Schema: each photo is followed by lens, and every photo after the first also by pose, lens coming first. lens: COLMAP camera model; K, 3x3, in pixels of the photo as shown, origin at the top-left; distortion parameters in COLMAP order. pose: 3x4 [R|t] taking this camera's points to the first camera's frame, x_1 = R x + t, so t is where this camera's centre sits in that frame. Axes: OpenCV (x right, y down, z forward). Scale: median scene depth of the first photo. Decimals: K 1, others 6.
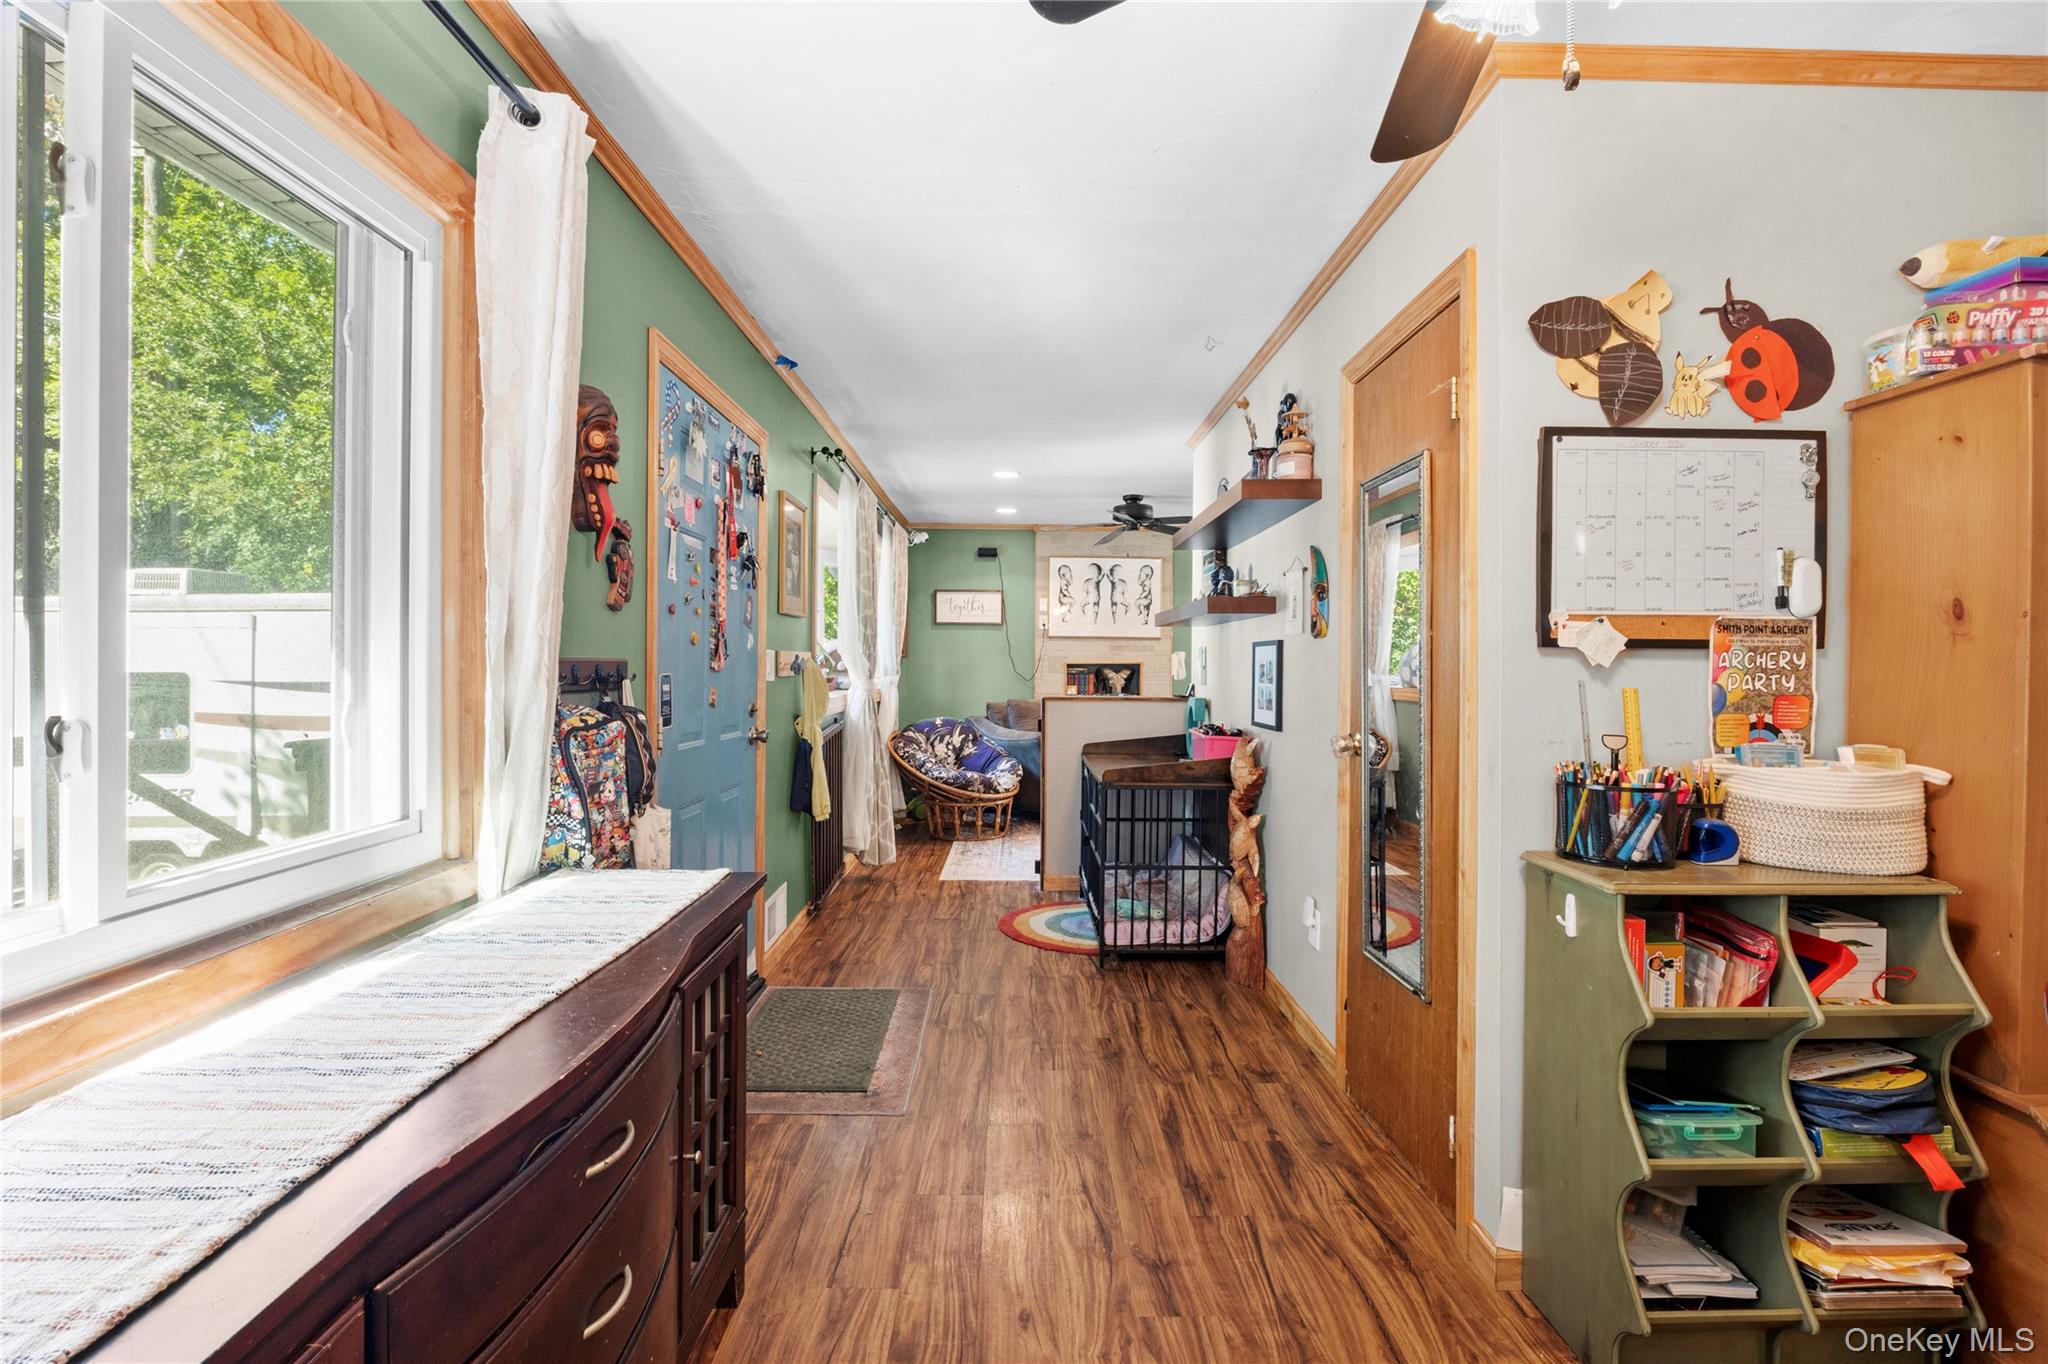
lens RADIAL K [[863.4, 0, 1021.5], [0, 863.4, 673.2], [0, 0, 1]] dist [-0.021009, -0.000056]
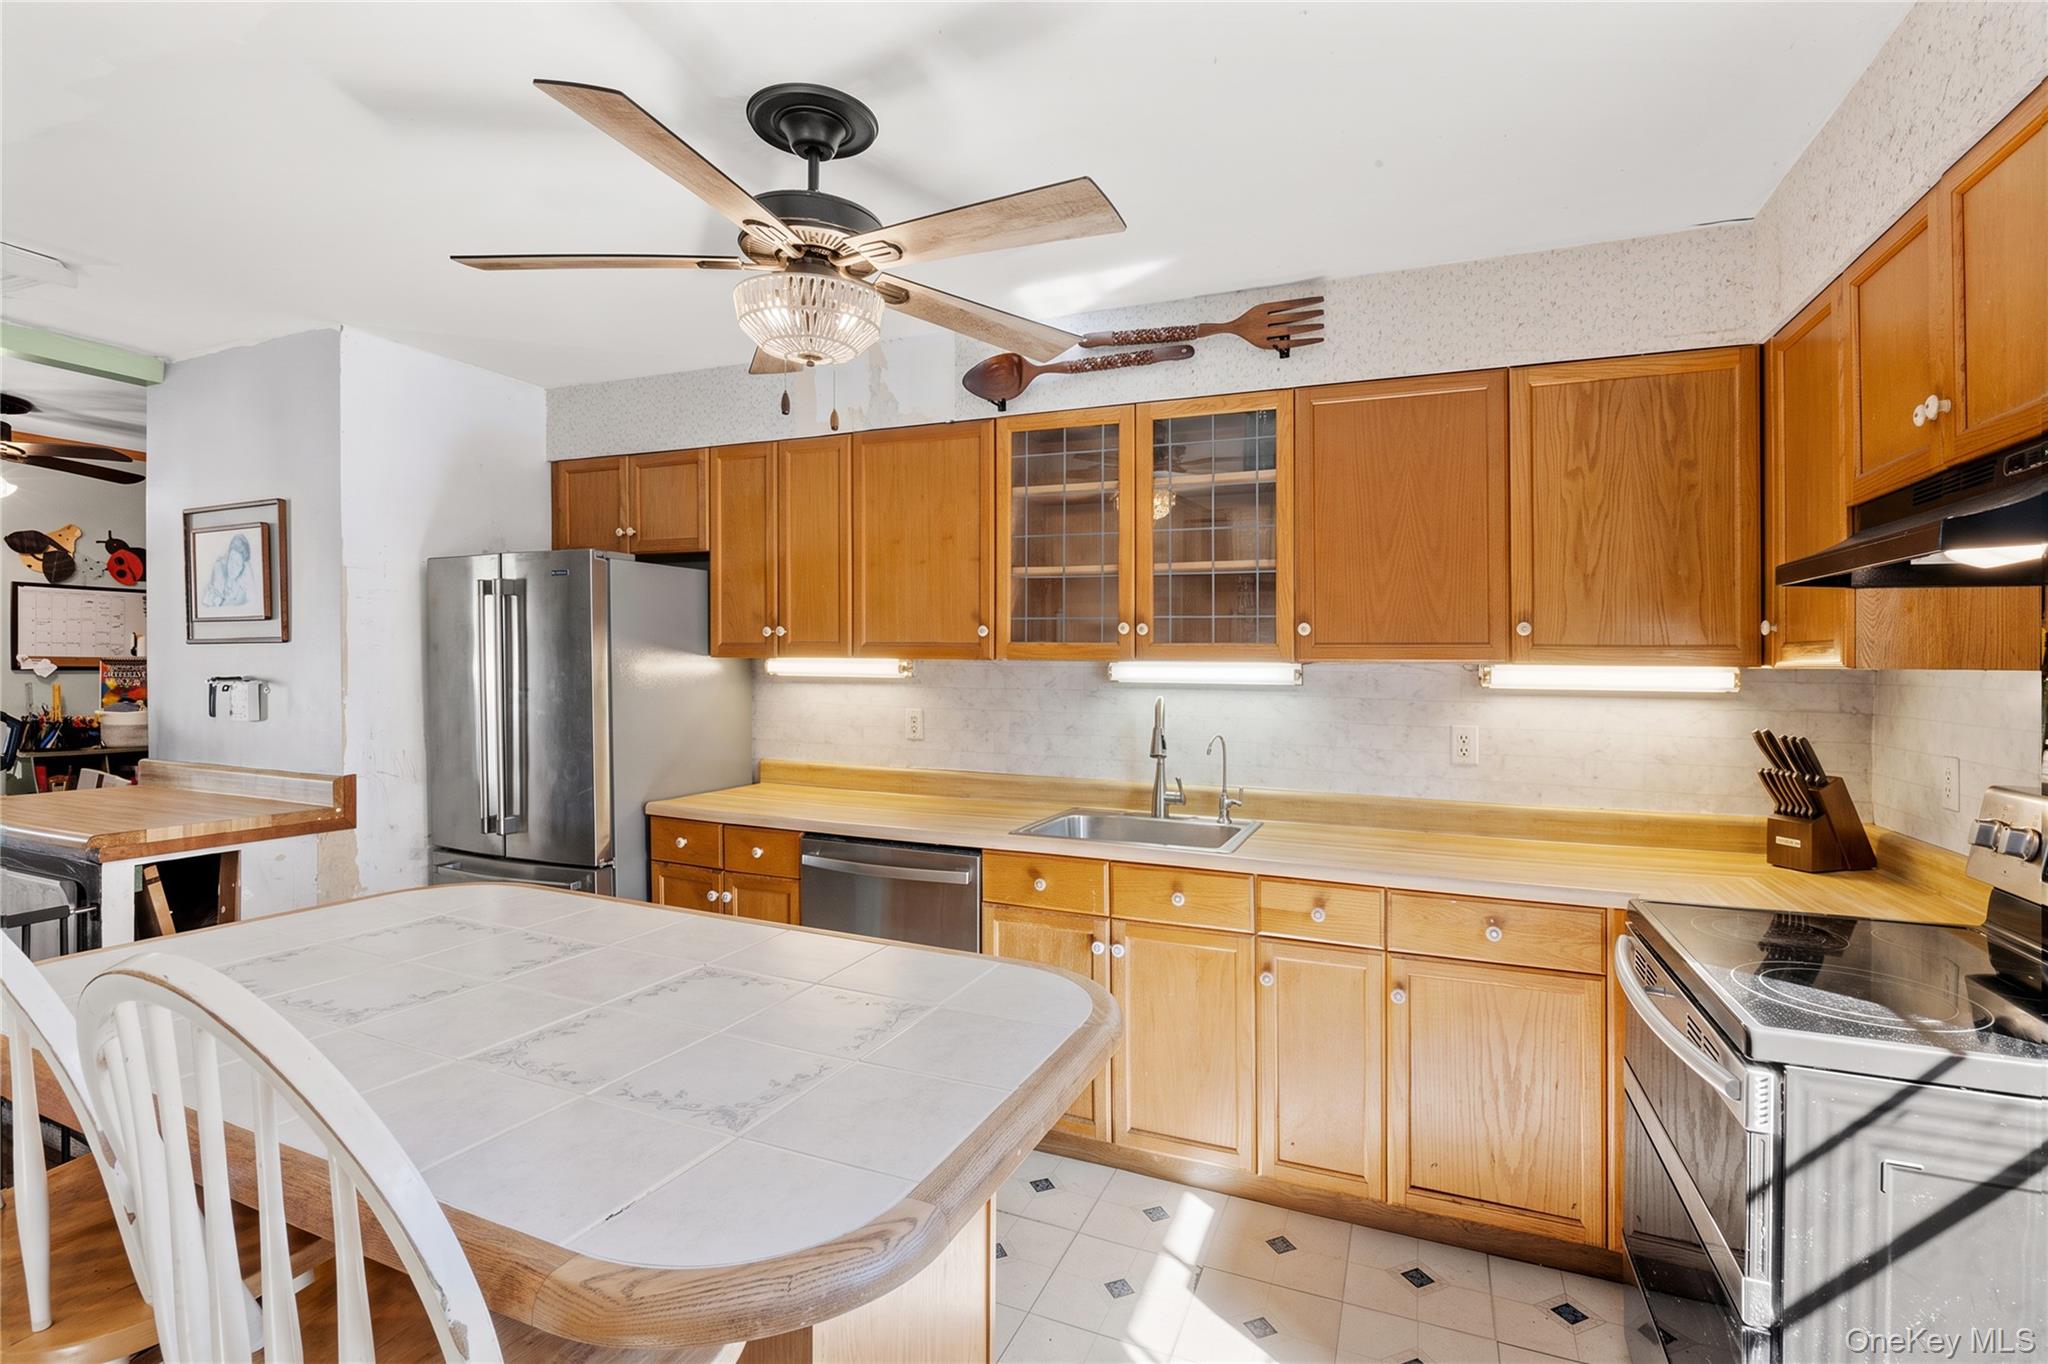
lens RADIAL K [[953.3, 0, 1022.7], [0, 953.3, 670.1], [0, 0, 1]] dist [-0.002535, -0.001375]
pose [[0.389795, -0.008440, 0.920863, -0.376128], [-0.001368, 0.999952, 0.009744, -0.028780], [-0.920901, -0.005058, 0.389765, -1.325714]]
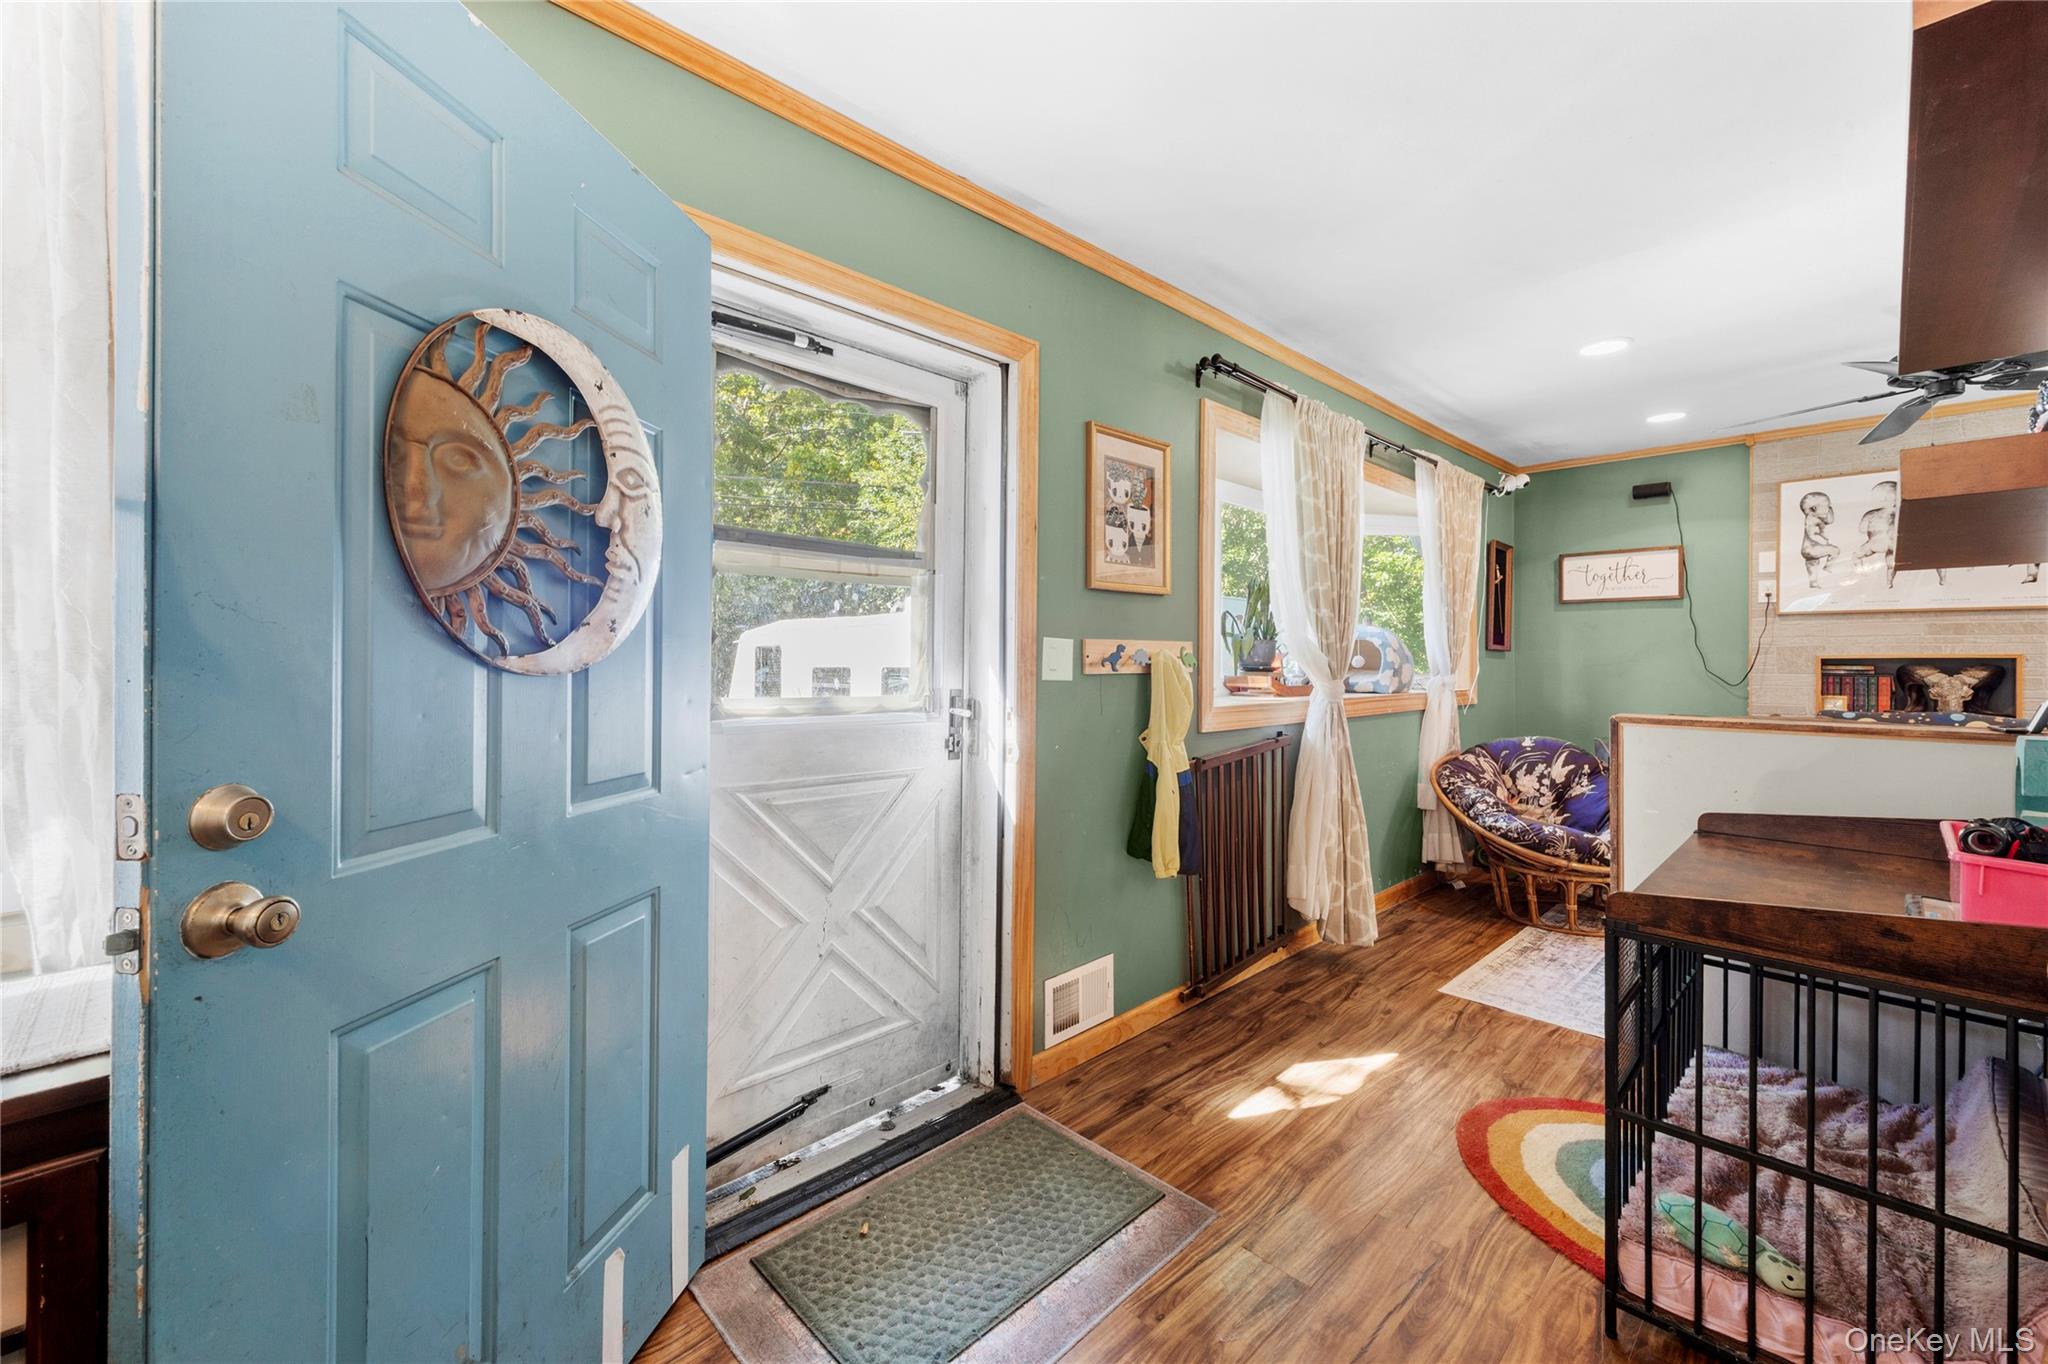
lens RADIAL K [[822.5, 0, 1038.0], [0, 822.5, 664.3], [0, 0, 1]] dist [0.009914, 0.000426]
pose [[0.694263, 0.000869, -0.719721, 0.192812], [-0.006993, 0.999960, -0.005538, -0.000184], [0.719688, 0.008878, 0.694241, 0.475793]]
